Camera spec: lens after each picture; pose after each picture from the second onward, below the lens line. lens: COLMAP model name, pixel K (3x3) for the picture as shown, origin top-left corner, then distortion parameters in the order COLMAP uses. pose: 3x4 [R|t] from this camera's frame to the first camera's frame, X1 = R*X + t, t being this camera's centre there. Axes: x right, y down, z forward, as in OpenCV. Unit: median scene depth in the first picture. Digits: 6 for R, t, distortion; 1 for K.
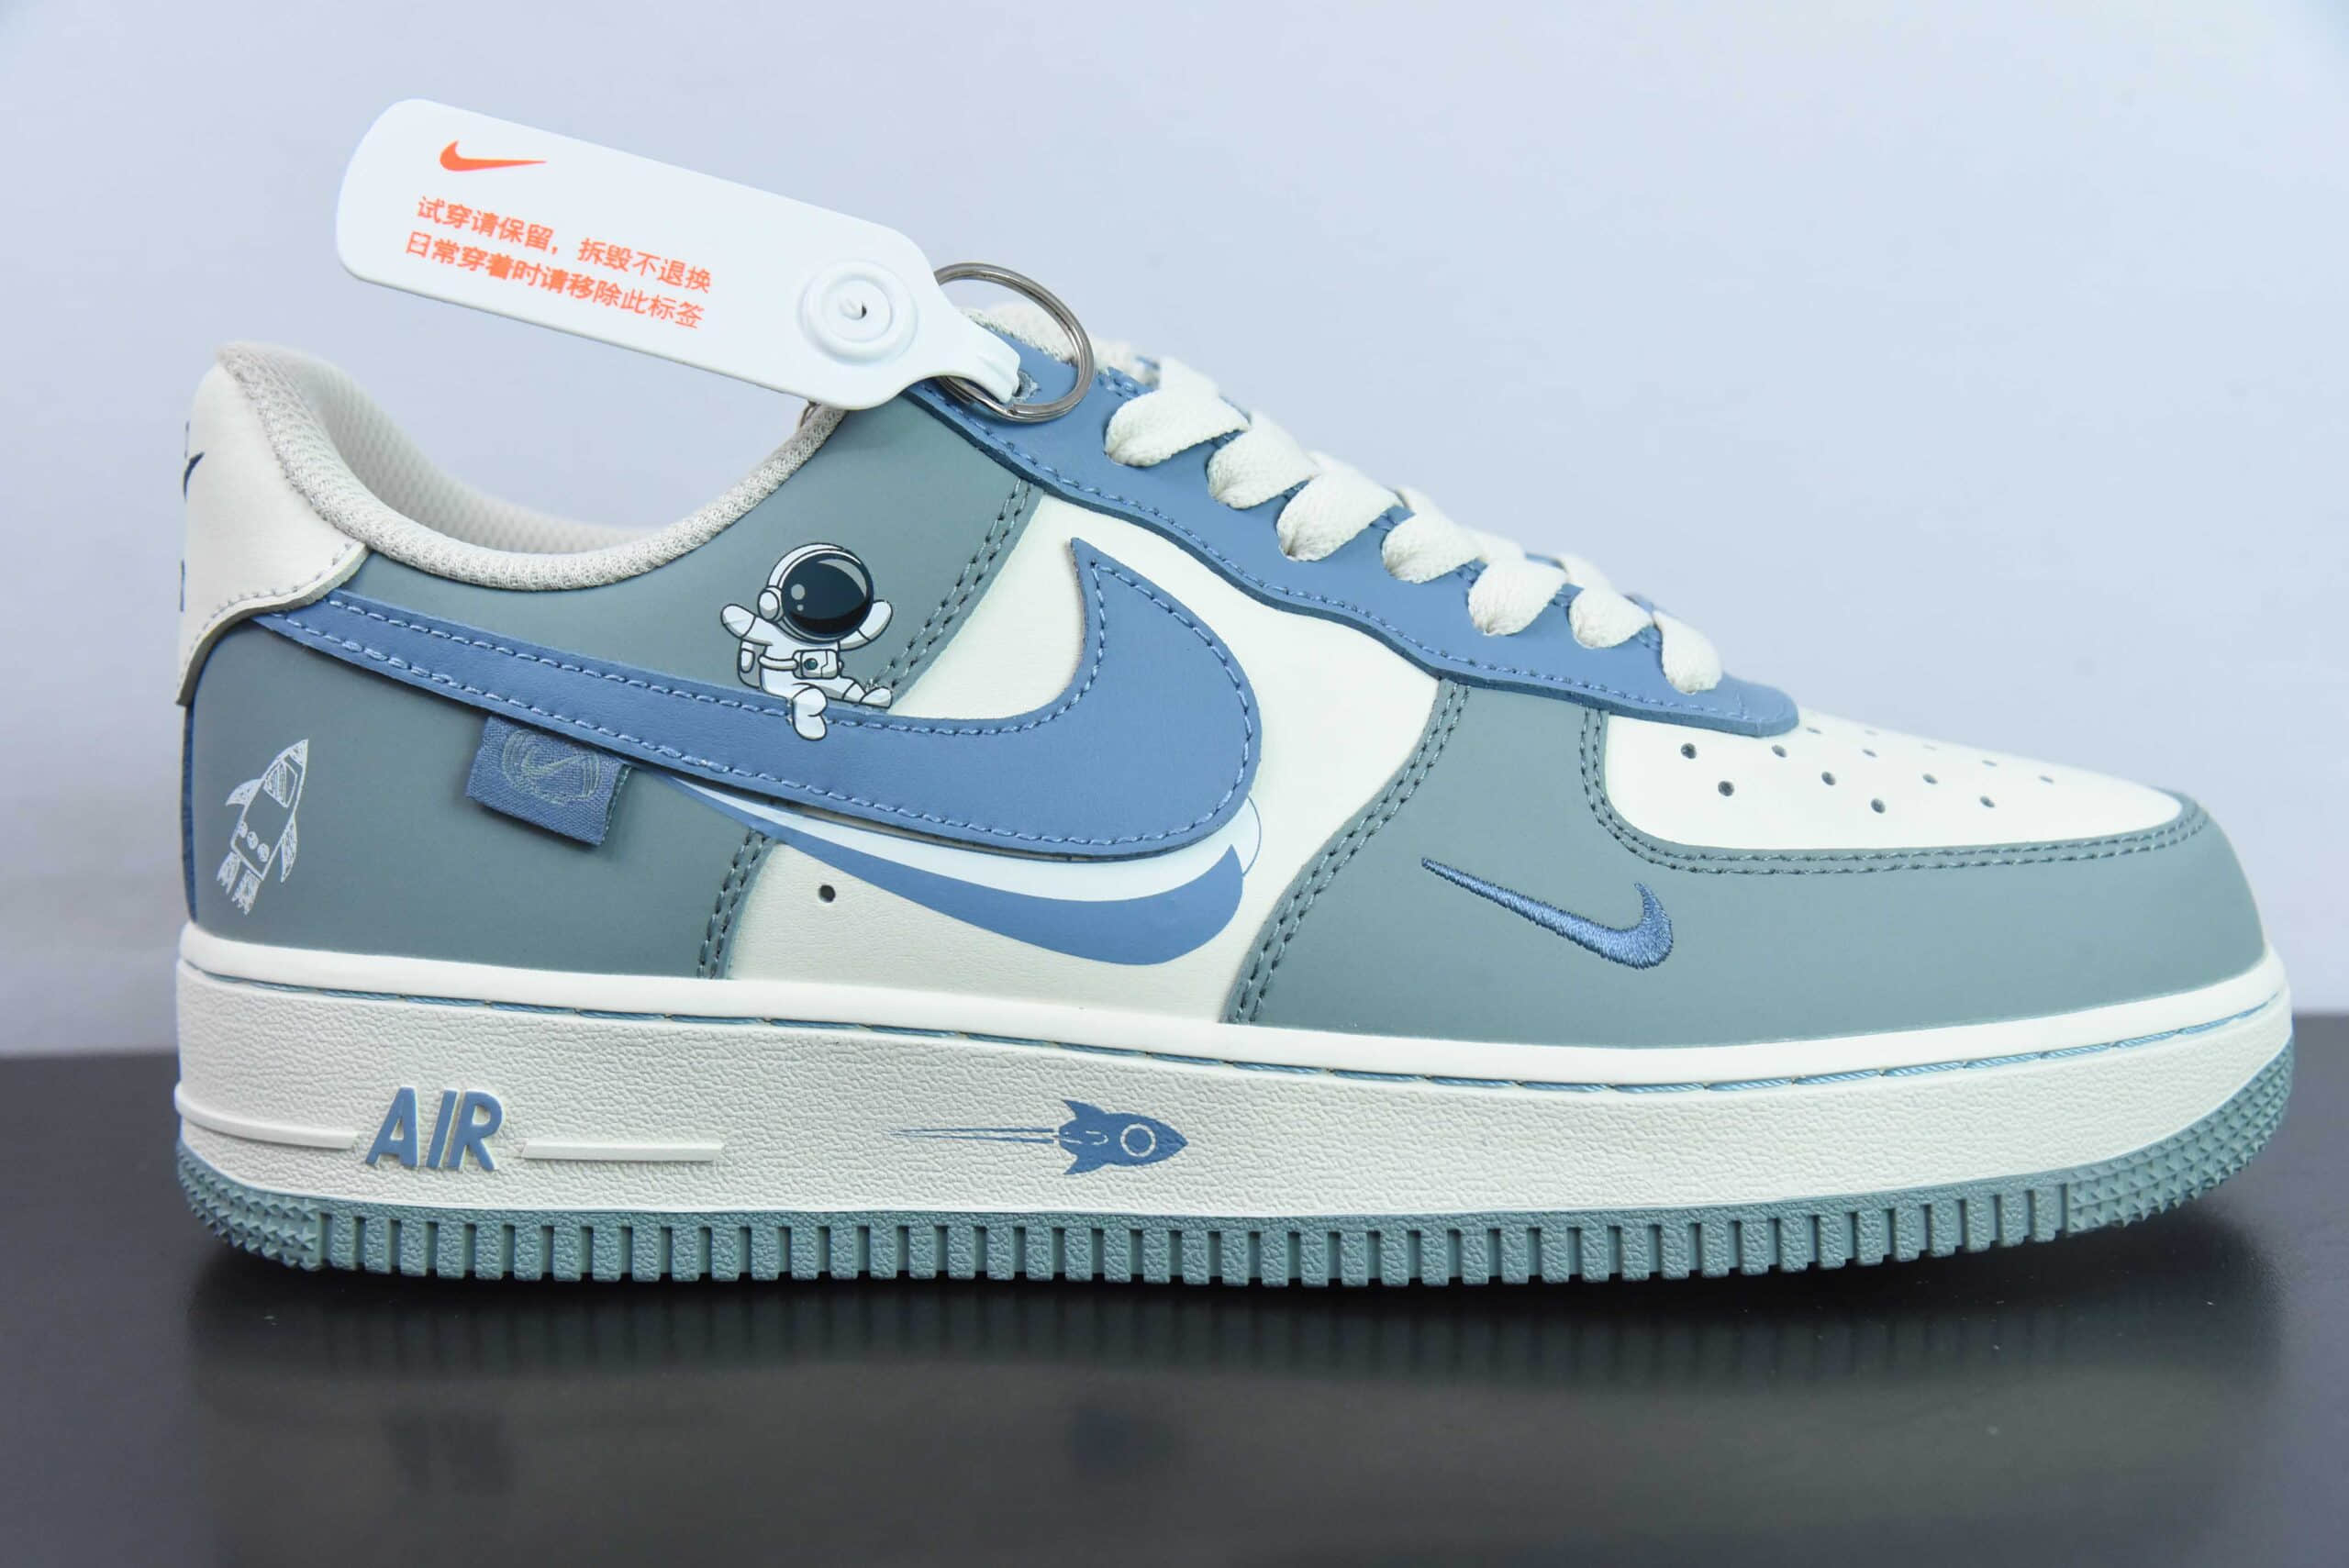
lens RADIAL K [[3333.5, 0, 1176.1], [0, 3333.5, 778.8], [0, 0, 1]] dist [-0.117102, 0.000000]
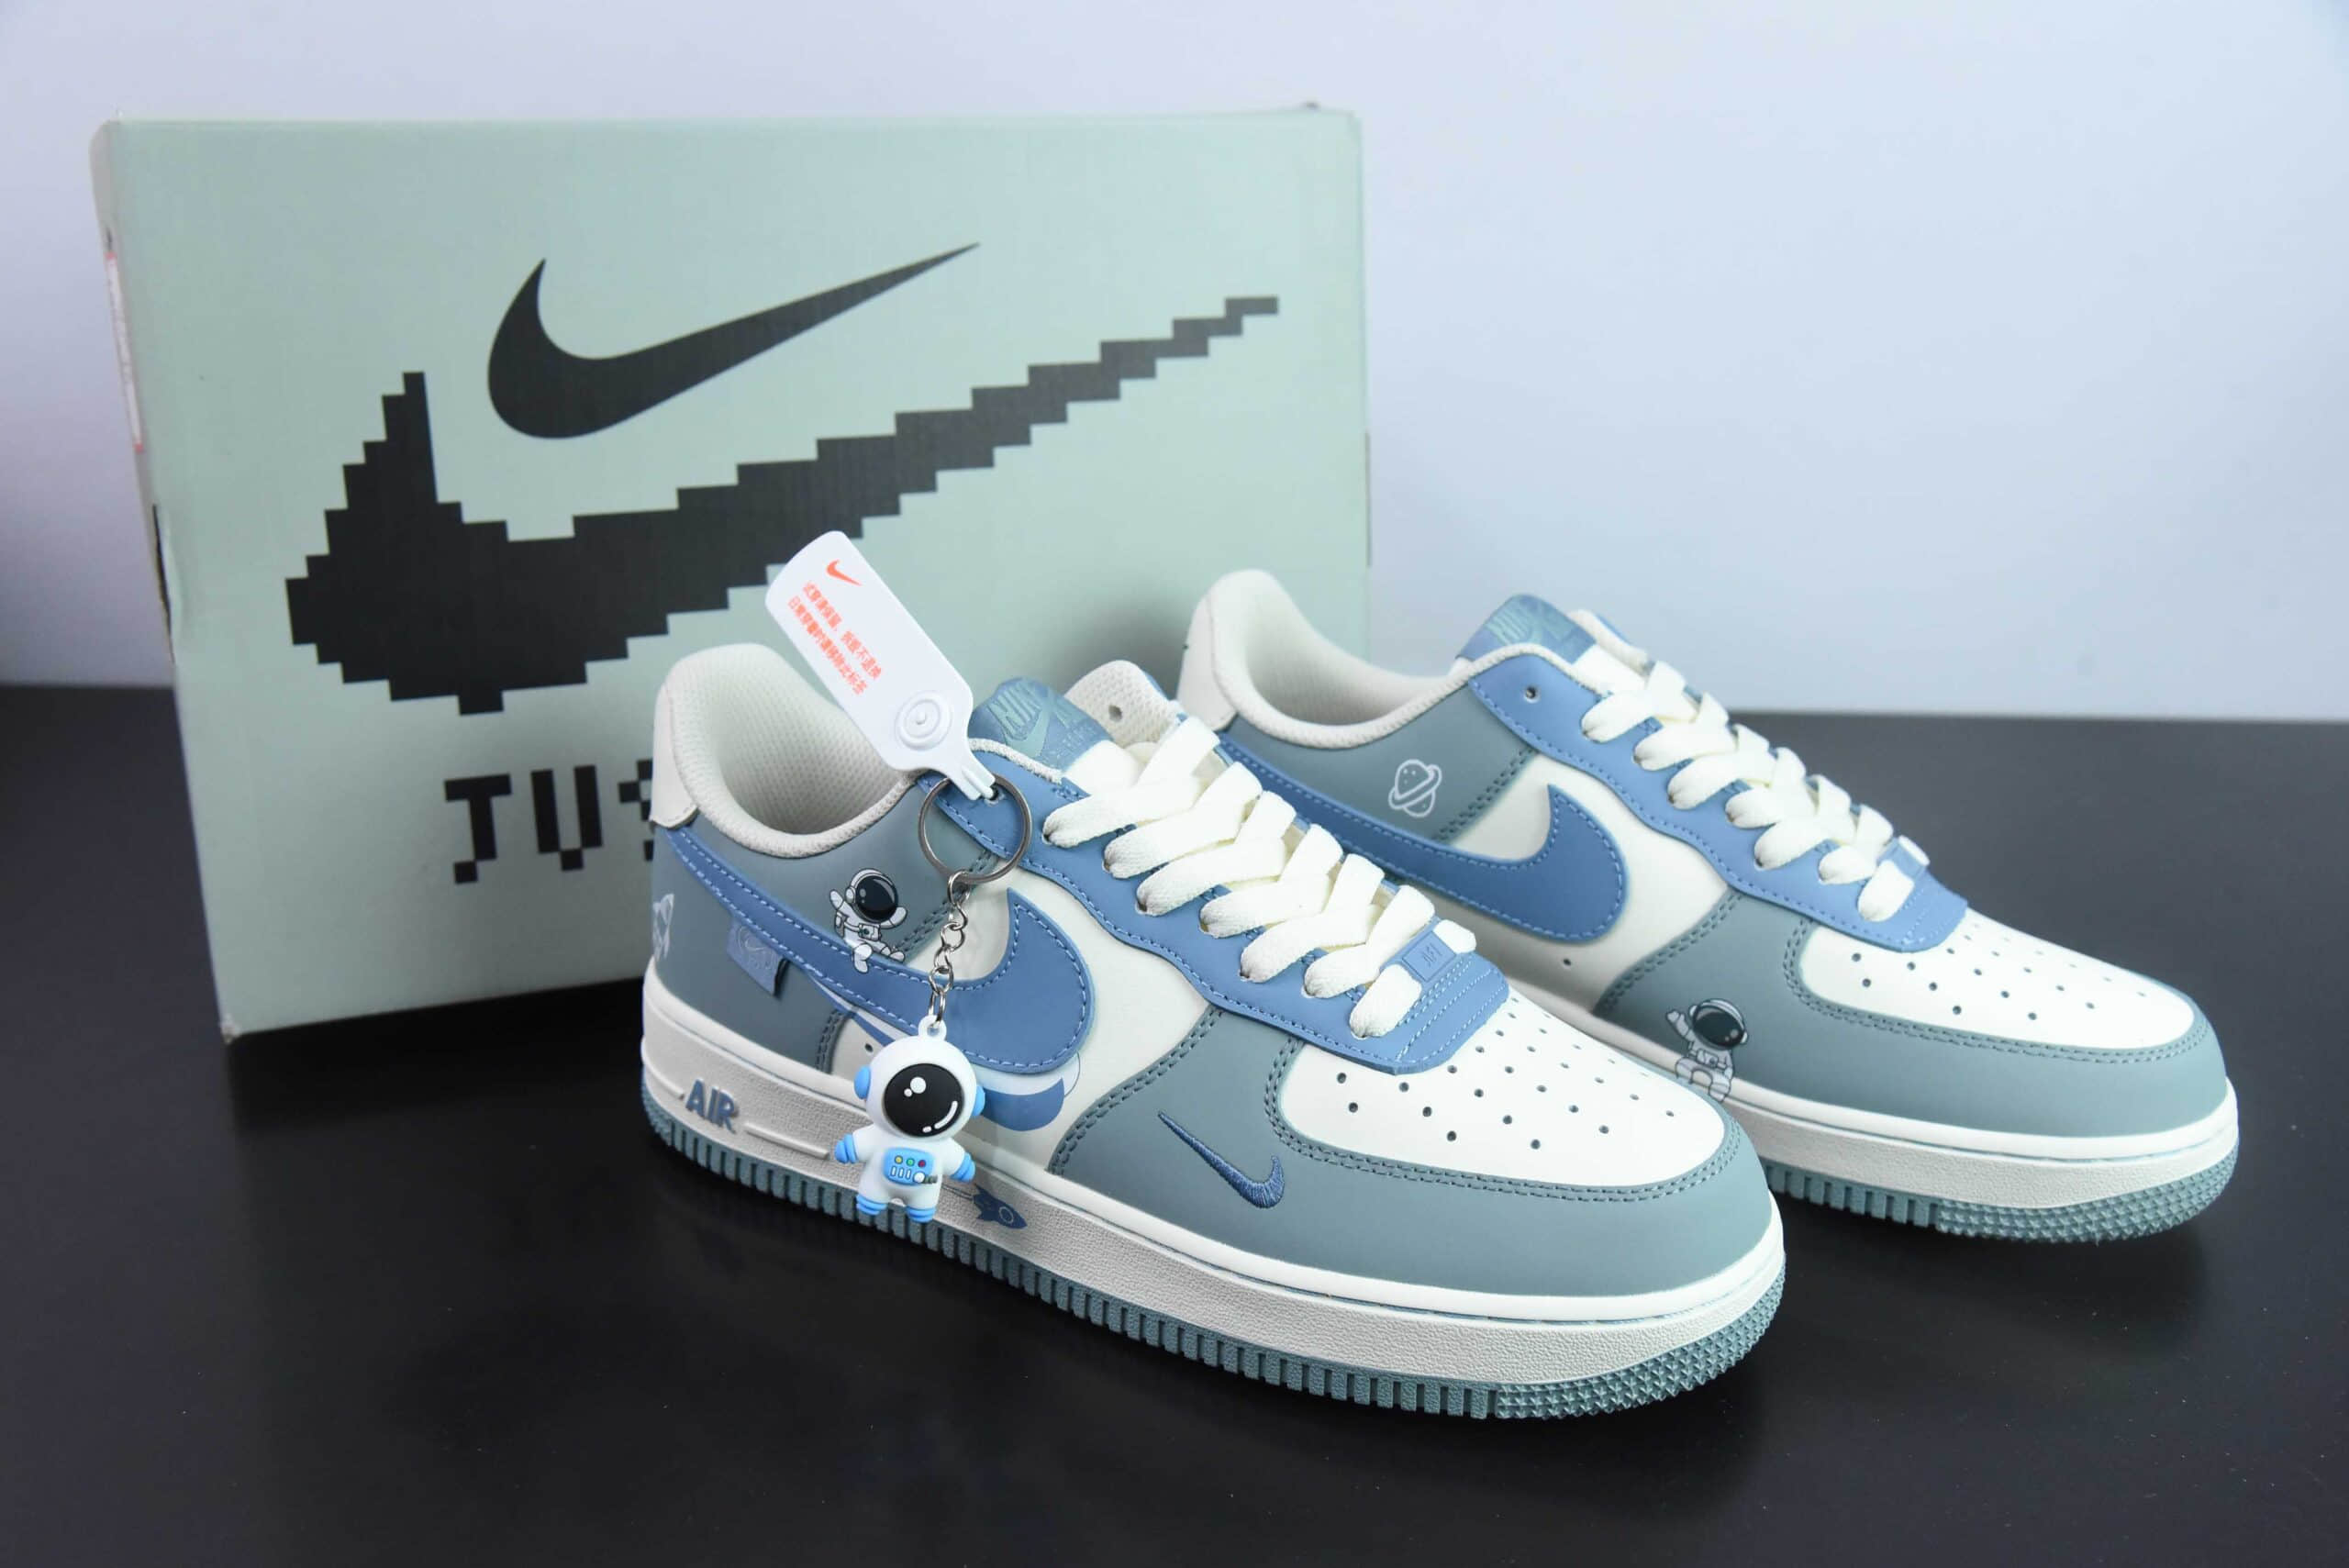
lens RADIAL K [[2548.1, 0, 1173.7], [0, 2548.1, 781.9], [0, 0, 1]] dist [-0.121361, 0.000000]
pose [[0.859366, 0.208173, -0.467071, 0.667122], [-0.074950, 0.954798, 0.287651, -0.524502], [0.505839, -0.212190, 0.836123, -0.066519]]
